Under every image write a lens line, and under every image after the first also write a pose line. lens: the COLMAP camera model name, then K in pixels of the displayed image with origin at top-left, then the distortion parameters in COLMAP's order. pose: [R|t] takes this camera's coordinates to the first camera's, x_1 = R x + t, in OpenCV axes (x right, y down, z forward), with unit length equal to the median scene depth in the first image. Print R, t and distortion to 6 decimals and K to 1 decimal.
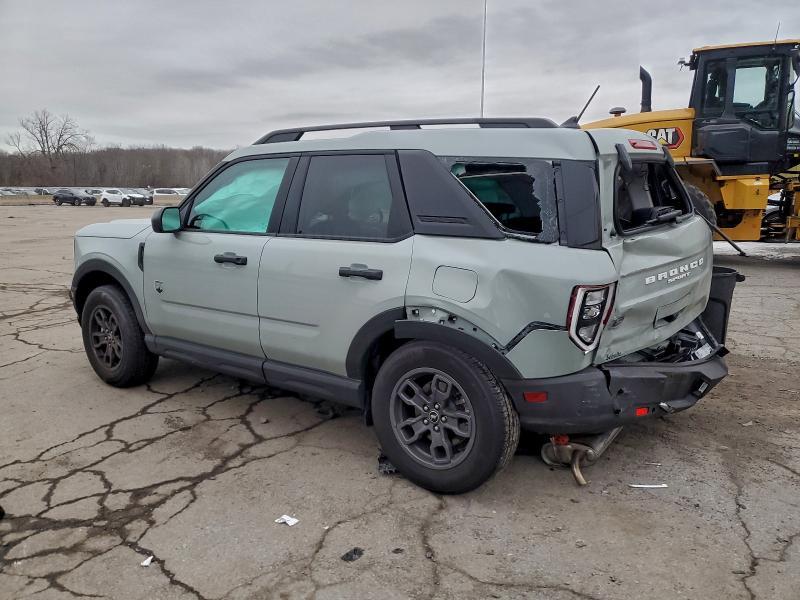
lens RADIAL K [[632.9, 0, 402.8], [0, 632.9, 297.8], [0, 0, 1]] dist [0.004251, 0.005878]
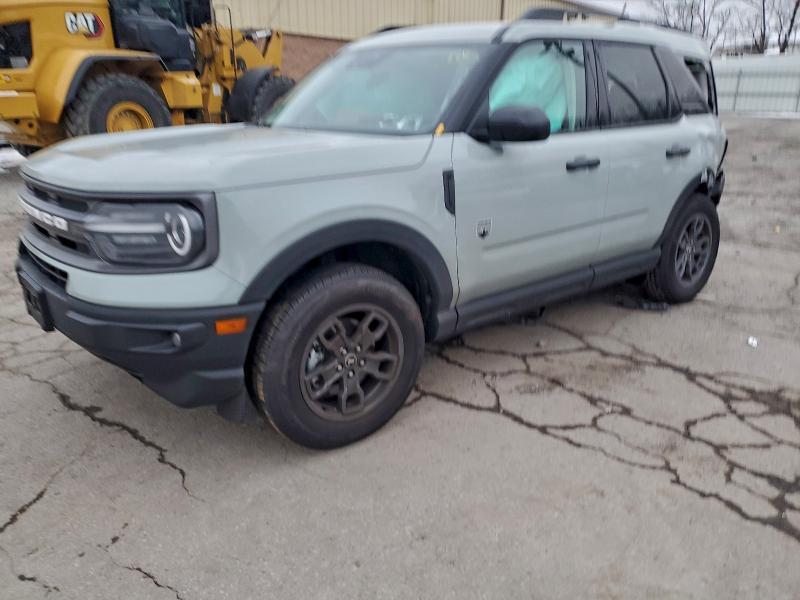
lens RADIAL K [[632.9, 0, 403.1], [0, 632.9, 302.2], [0, 0, 1]] dist [0.004251, 0.005878]
pose [[0.250636, -0.313294, 0.915985, -1.198336], [0.167050, 0.945989, 0.277847, -0.166347], [-0.953560, 0.083376, 0.289435, 1.012436]]
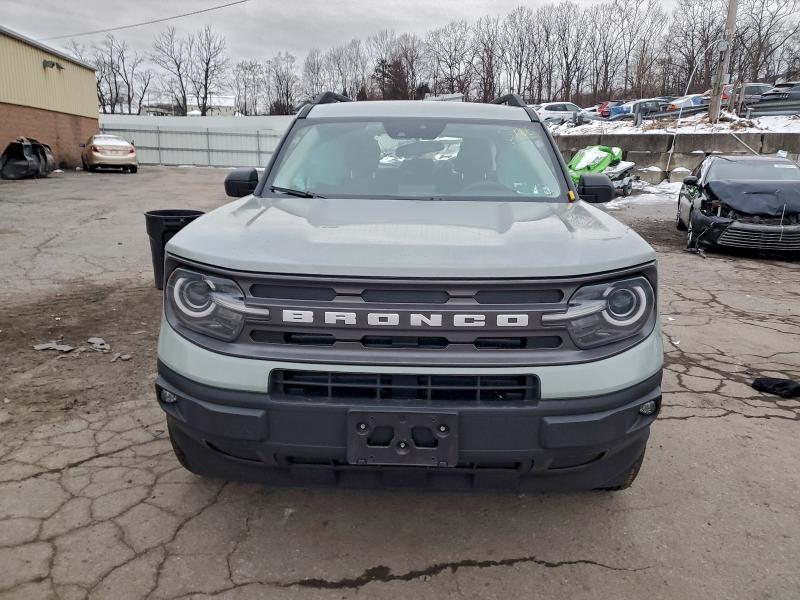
lens RADIAL K [[632.9, 0, 402.9], [0, 632.9, 300.0], [0, 0, 1]] dist [0.004251, 0.005878]
pose [[-0.552219, -0.209990, 0.806820, -1.048782], [0.114704, 0.939419, 0.323009, -0.319158], [-0.825771, 0.270918, -0.494678, 1.850120]]
